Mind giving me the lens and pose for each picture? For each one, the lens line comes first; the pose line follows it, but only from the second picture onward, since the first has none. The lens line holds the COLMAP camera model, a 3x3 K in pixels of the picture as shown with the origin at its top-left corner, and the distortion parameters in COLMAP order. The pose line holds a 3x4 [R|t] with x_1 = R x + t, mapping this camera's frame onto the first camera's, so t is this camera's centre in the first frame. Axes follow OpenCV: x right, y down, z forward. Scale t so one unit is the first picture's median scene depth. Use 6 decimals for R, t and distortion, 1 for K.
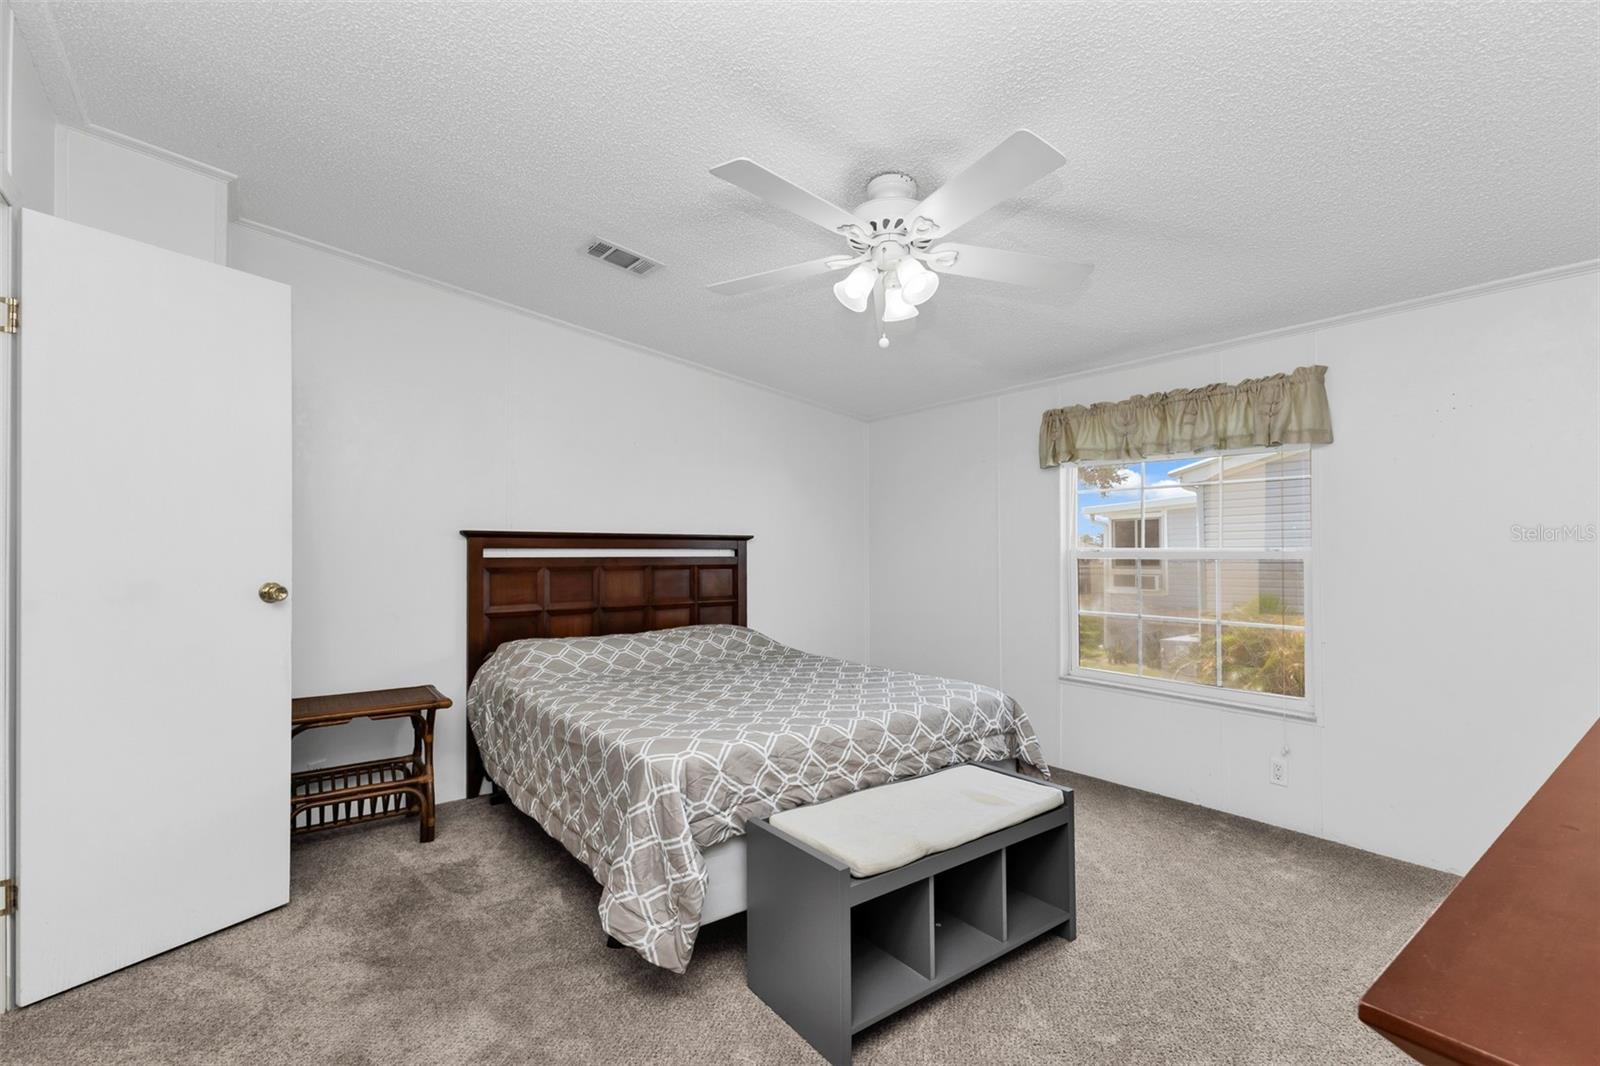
lens RADIAL K [[716.3, 0, 792.7], [0, 716.3, 535.6], [0, 0, 1]] dist [0.000555, -0.000108]
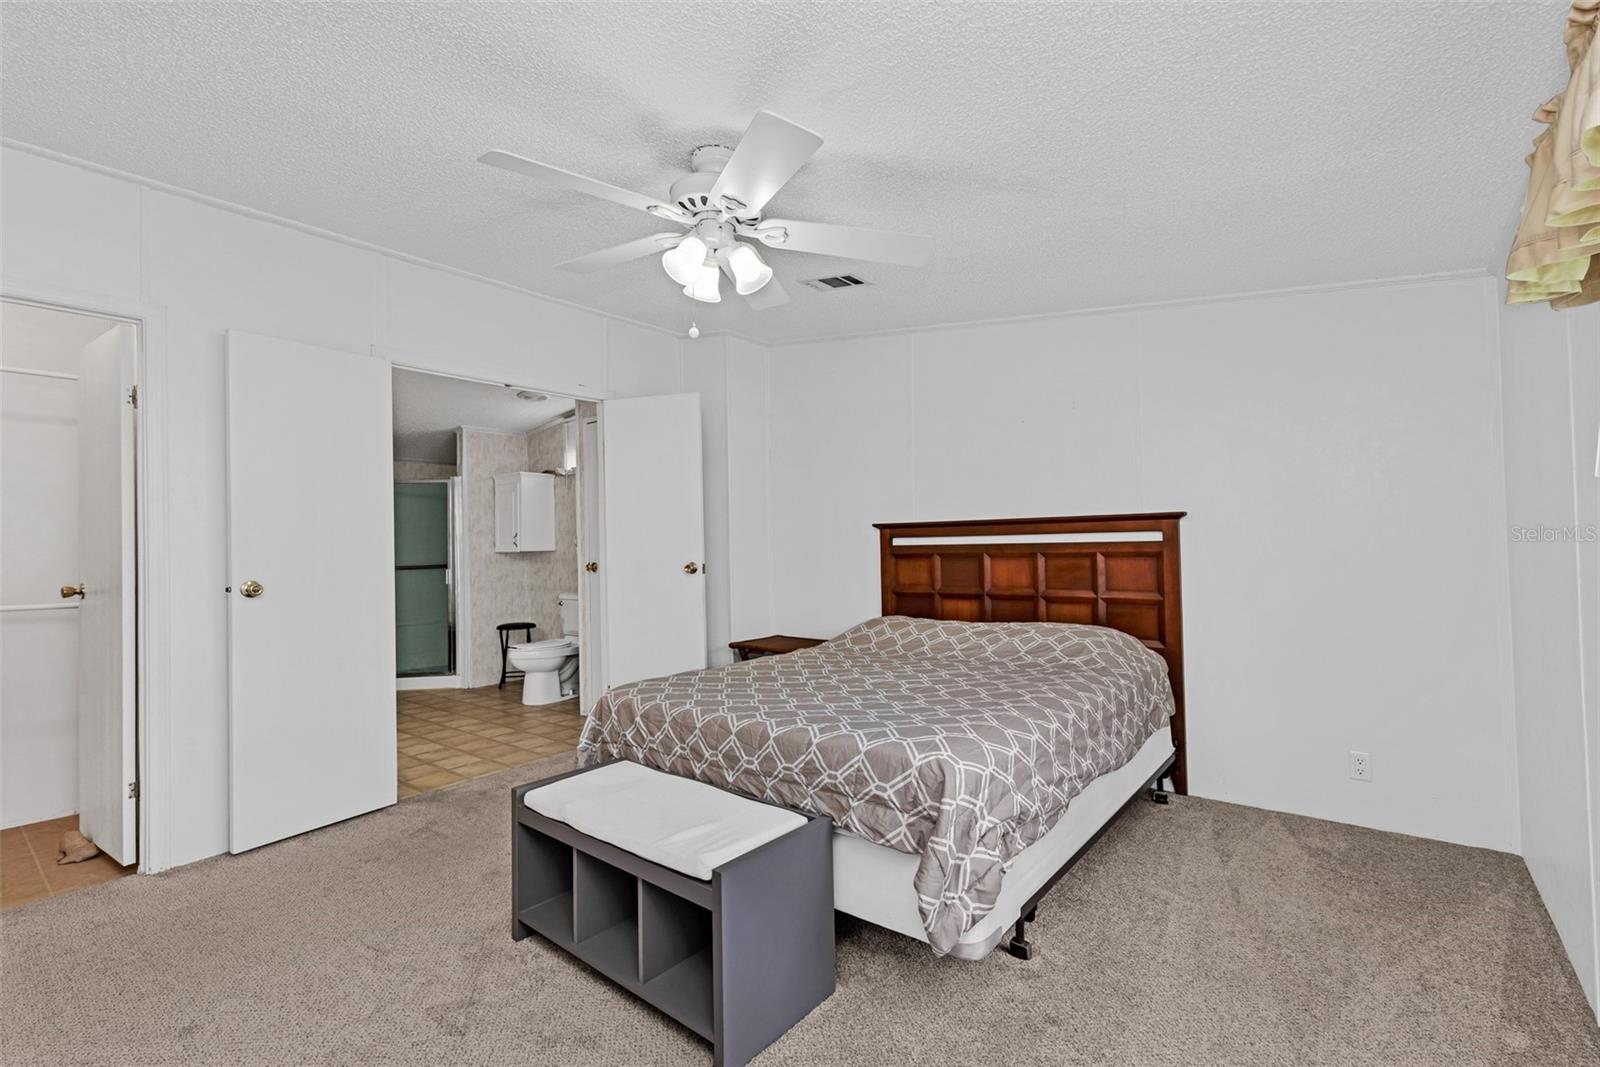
lens RADIAL K [[716.3, 0, 792.7], [0, 716.3, 536.1], [0, 0, 1]] dist [0.000555, -0.000108]
pose [[0.223796, -0.014729, -0.974525, 0.696886], [0.042739, 0.999072, -0.005285, 0.014724], [0.973698, -0.040467, 0.224218, 0.575378]]
